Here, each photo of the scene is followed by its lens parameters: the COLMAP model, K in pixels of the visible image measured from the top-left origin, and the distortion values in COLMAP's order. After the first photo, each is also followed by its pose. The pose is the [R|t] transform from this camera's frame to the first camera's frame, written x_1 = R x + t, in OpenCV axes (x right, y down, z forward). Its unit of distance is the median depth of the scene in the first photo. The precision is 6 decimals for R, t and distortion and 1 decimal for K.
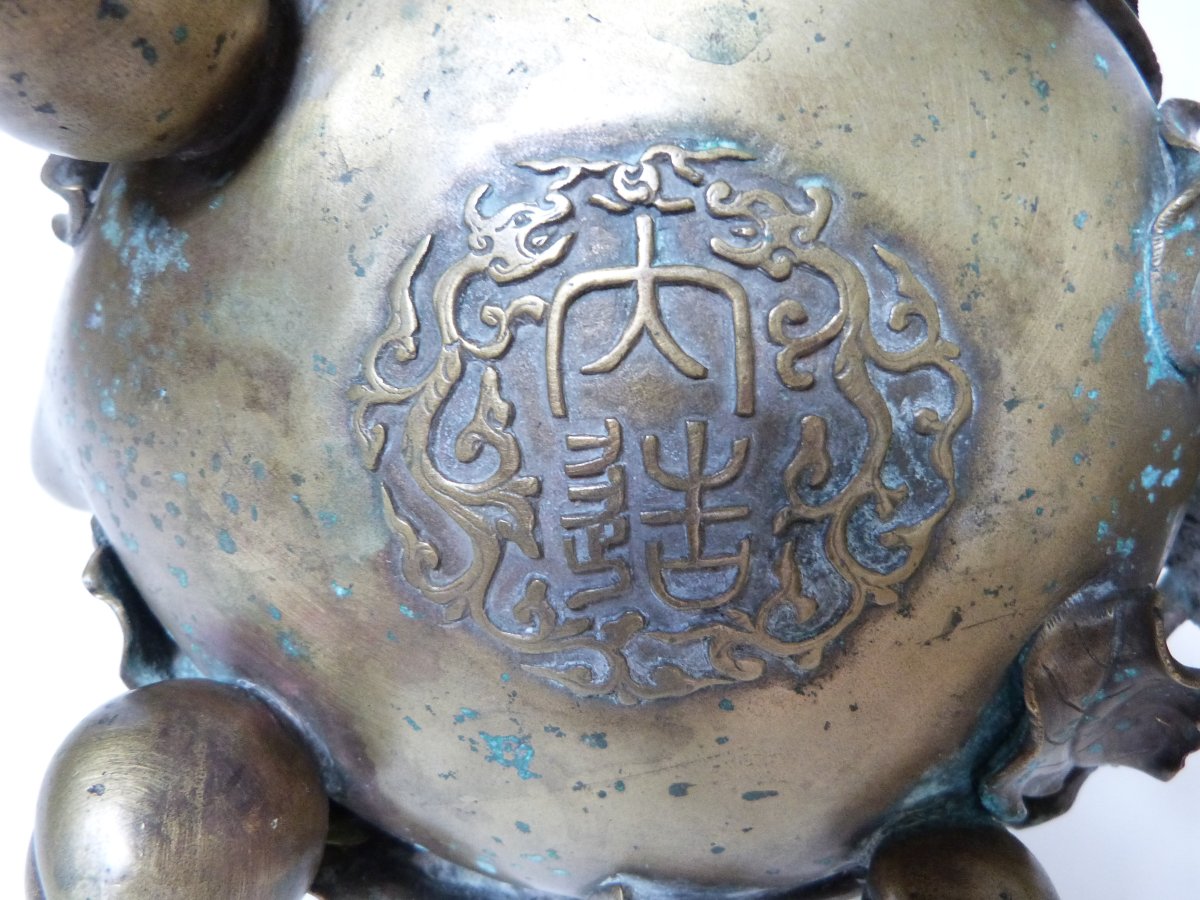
lens RADIAL K [[892.9, 0, 600.0], [0, 892.9, 450.0], [0, 0, 1]] dist [-0.033269, -0.001204]
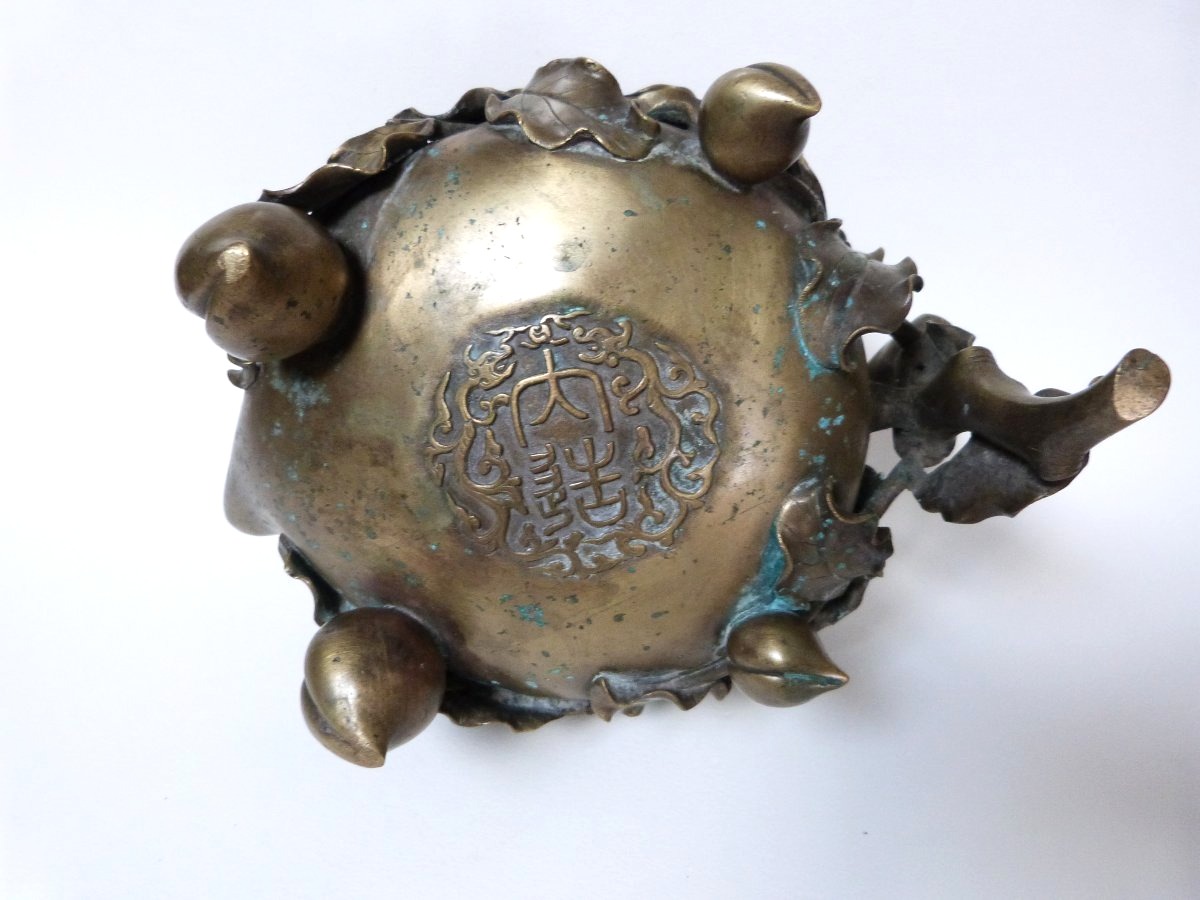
lens RADIAL K [[892.9, 0, 600.0], [0, 892.9, 450.0], [0, 0, 1]] dist [-0.033269, -0.001204]
pose [[0.985455, -0.169677, -0.009420, 0.144134], [0.169930, 0.984457, 0.044375, -0.089079], [0.001744, -0.045330, 0.998971, -1.070850]]
